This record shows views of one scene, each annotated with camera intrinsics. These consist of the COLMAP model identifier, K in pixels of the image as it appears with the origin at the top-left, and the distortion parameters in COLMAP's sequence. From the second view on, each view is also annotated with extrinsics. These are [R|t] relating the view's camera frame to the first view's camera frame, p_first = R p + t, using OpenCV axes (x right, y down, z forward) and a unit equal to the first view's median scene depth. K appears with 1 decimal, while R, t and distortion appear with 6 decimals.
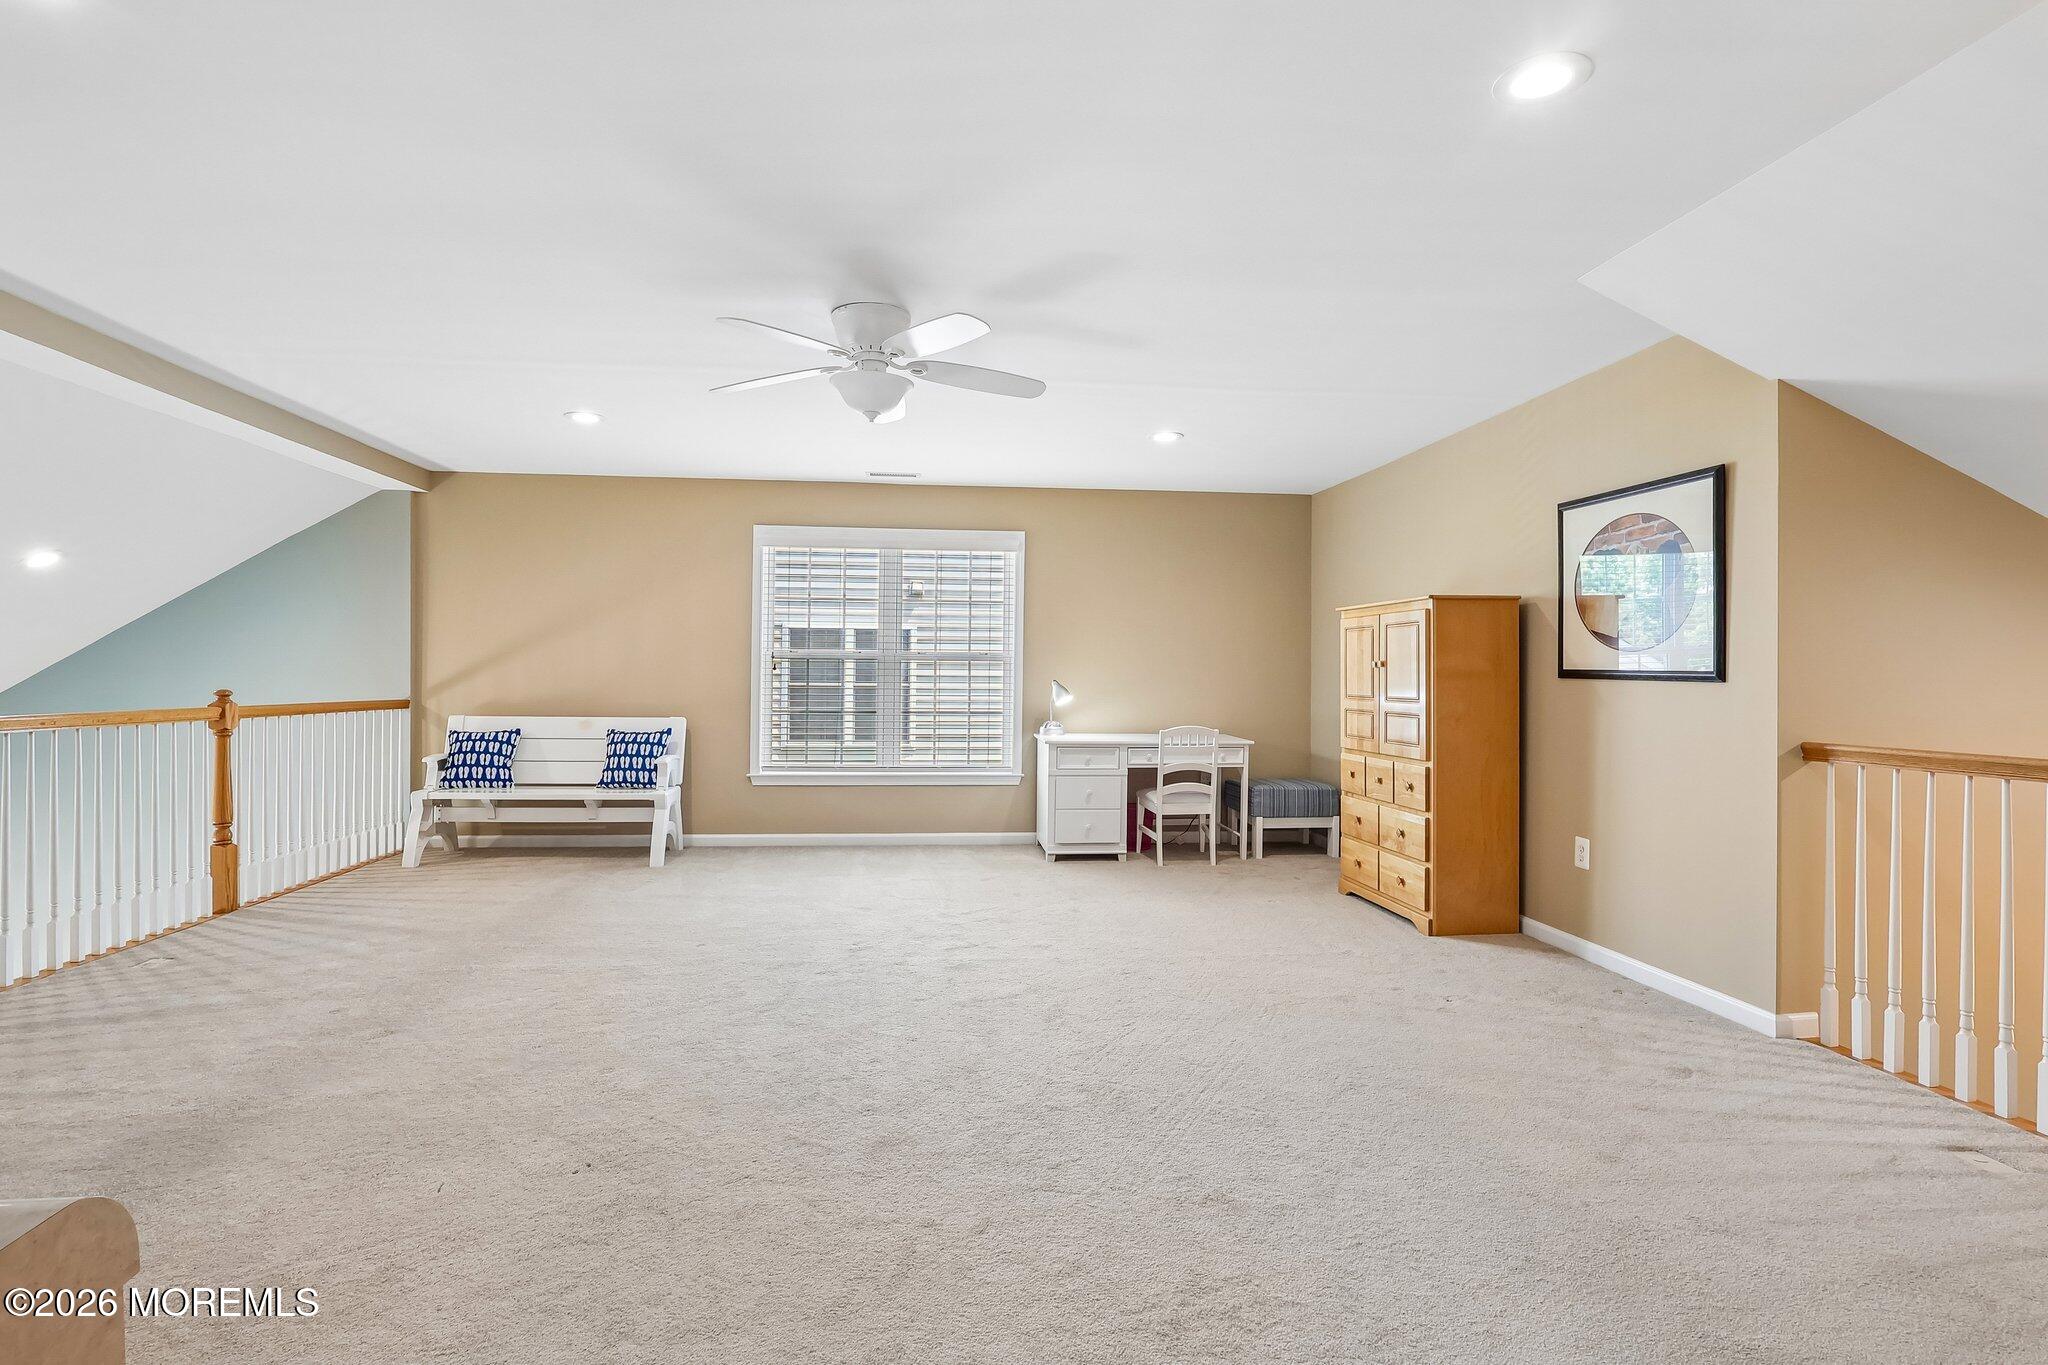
lens RADIAL K [[959.9, 0, 1023.3], [0, 959.9, 689.3], [0, 0, 1]] dist [-0.012111, 0.000918]
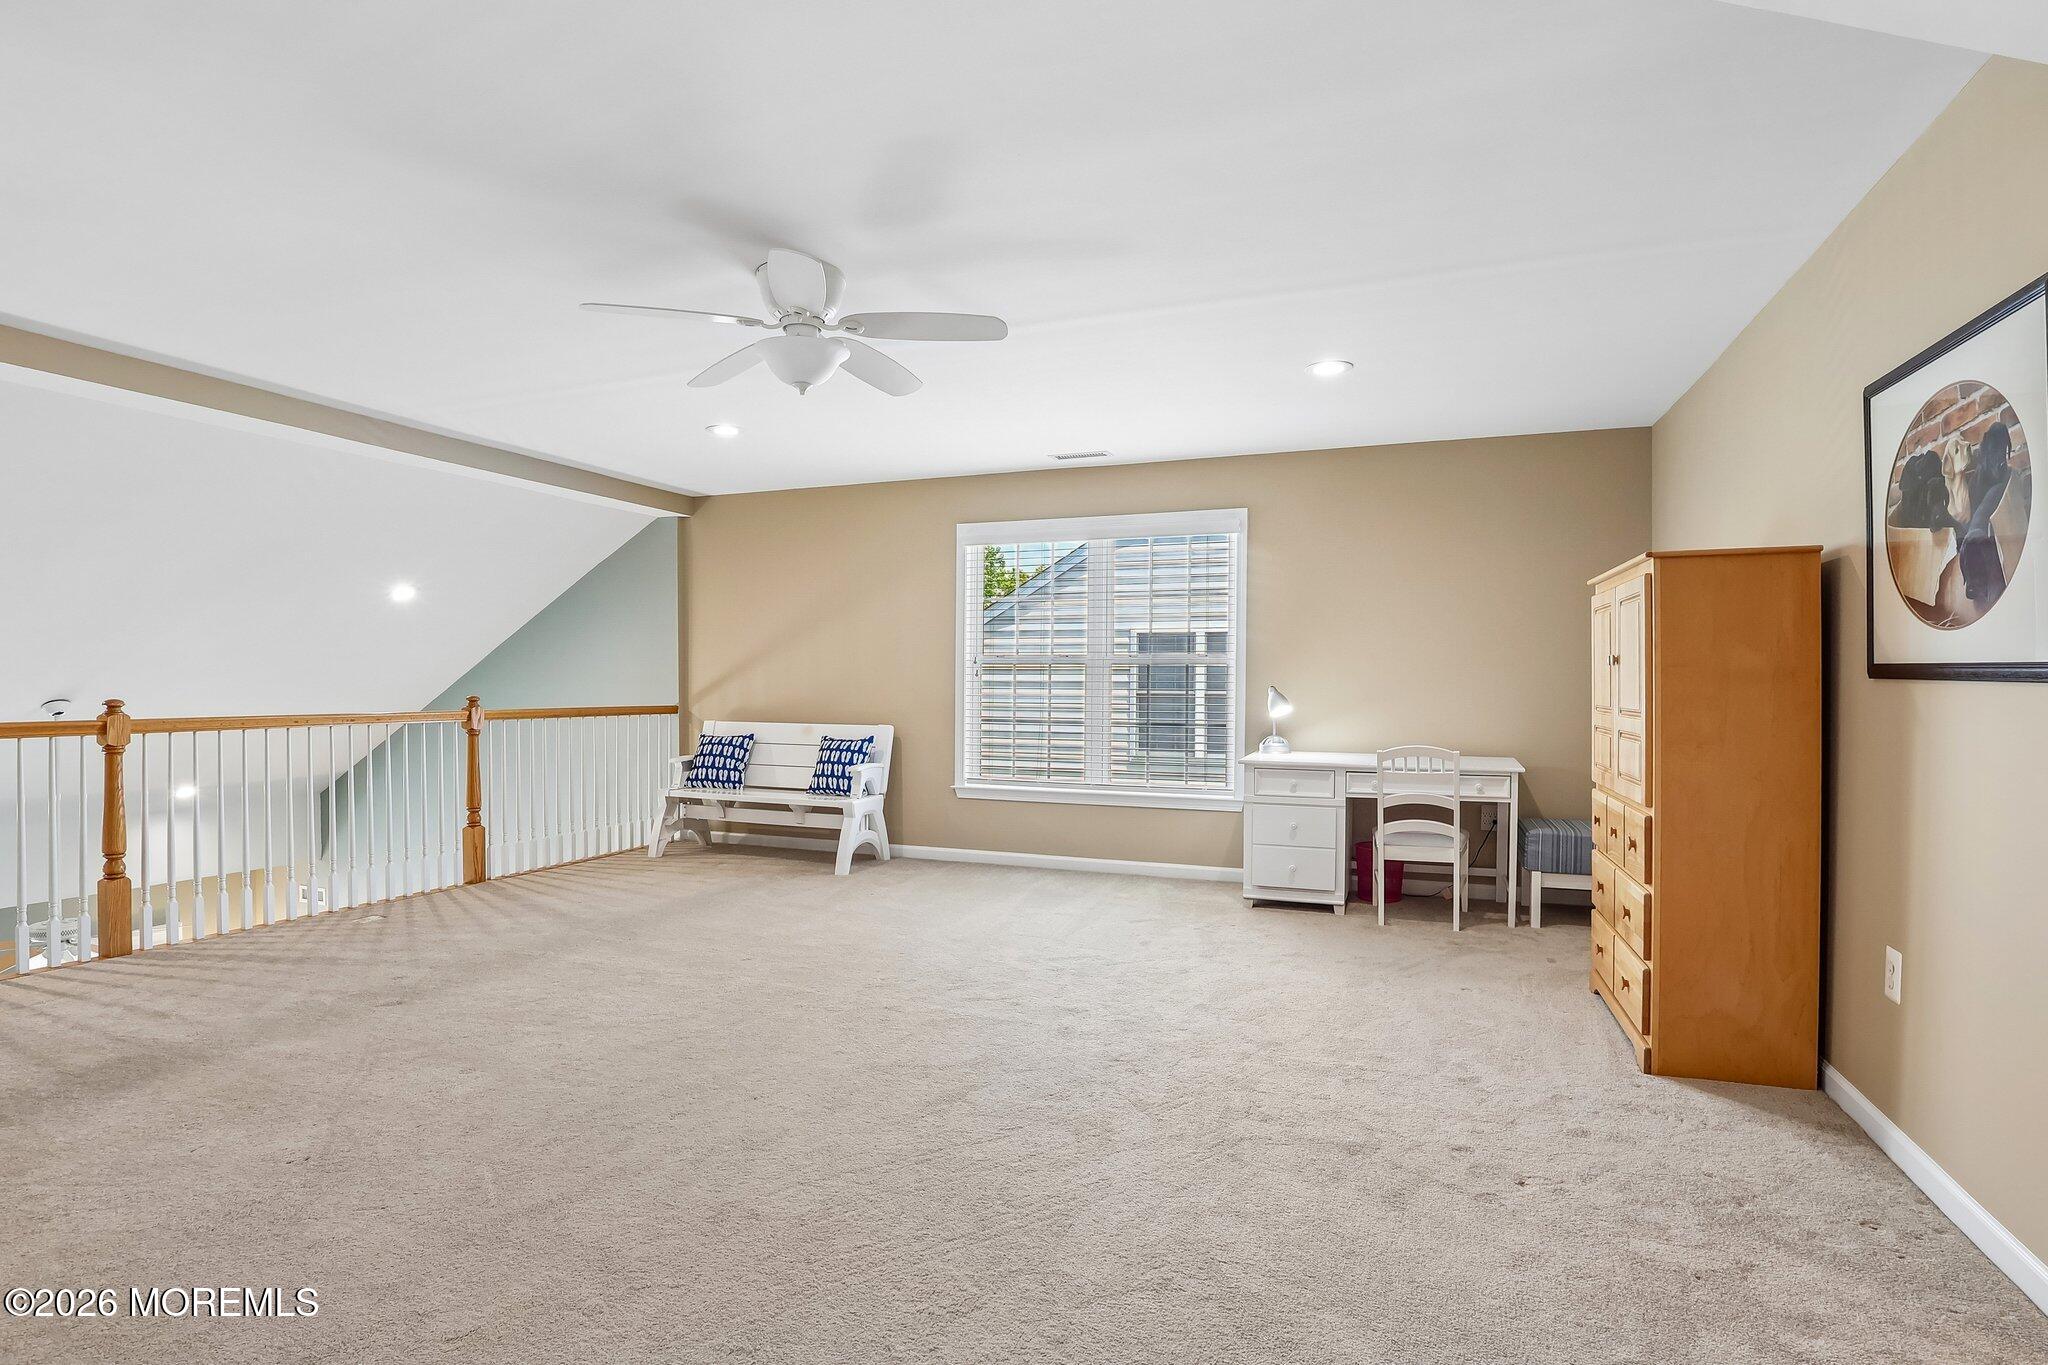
lens RADIAL K [[1013.8, 0, 1024.8], [0, 1013.8, 702.4], [0, 0, 1]] dist [-0.036201, 0.000848]
pose [[0.892193, 0.003546, -0.451641, 0.249536], [-0.001819, 0.999989, 0.004260, 0.001248], [0.451651, -0.002979, 0.892189, 0.143412]]
